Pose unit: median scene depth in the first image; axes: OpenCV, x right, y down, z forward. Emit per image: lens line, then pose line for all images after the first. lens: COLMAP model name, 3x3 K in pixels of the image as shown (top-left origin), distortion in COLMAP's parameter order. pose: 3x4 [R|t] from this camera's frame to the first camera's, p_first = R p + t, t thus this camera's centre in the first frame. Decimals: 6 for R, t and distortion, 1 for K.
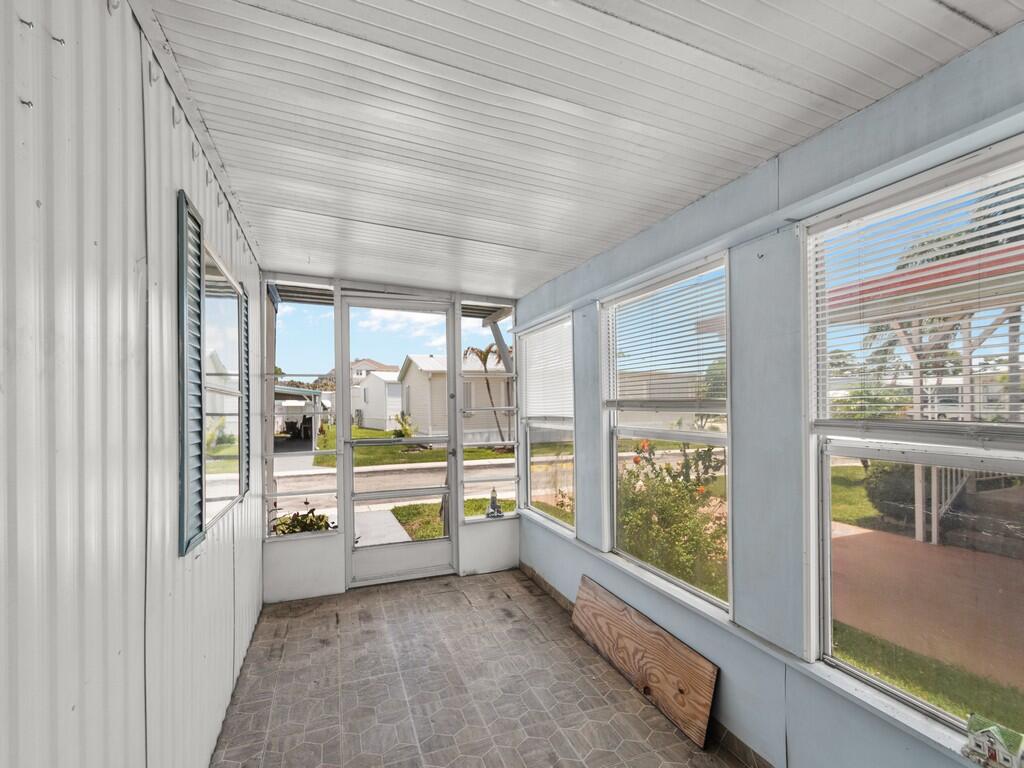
lens RADIAL K [[452.1, 0, 526.0], [0, 452.1, 407.5], [0, 0, 1]] dist [0.010031, -0.003955]
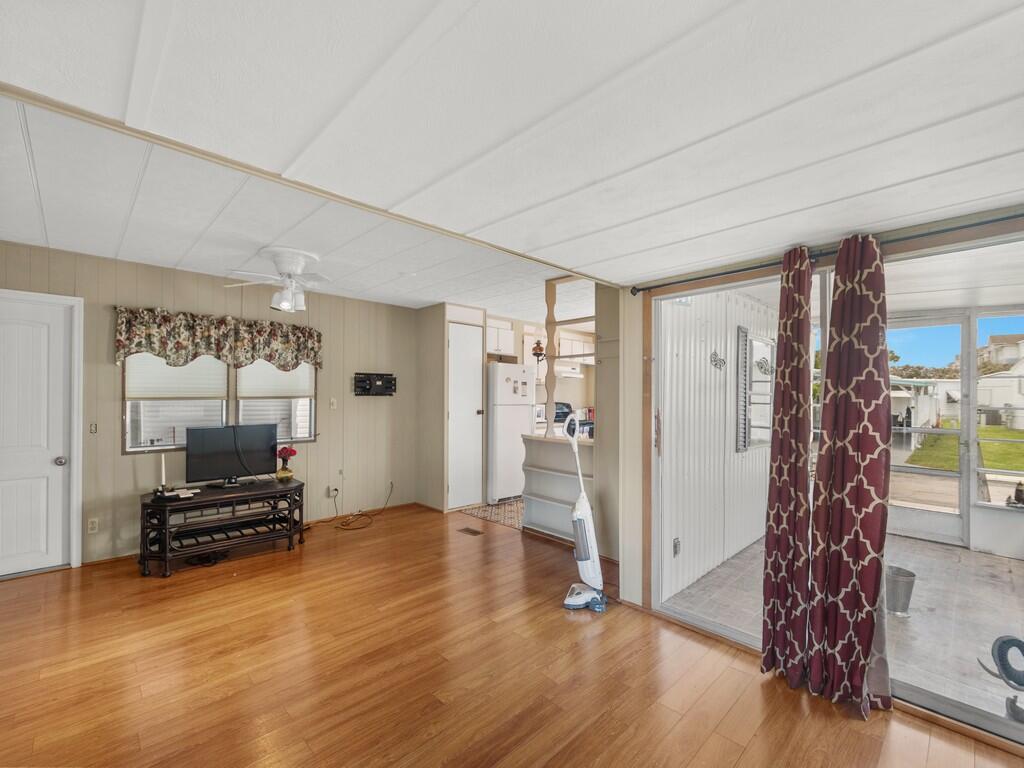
lens RADIAL K [[452.1, 0, 492.5], [0, 452.1, 395.1], [0, 0, 1]] dist [0.010031, -0.003955]
pose [[0.352039, 0.001688, -0.935984, 0.633403], [-0.009745, 0.999951, -0.001862, -0.017975], [0.935935, 0.009776, 0.352038, -0.702435]]
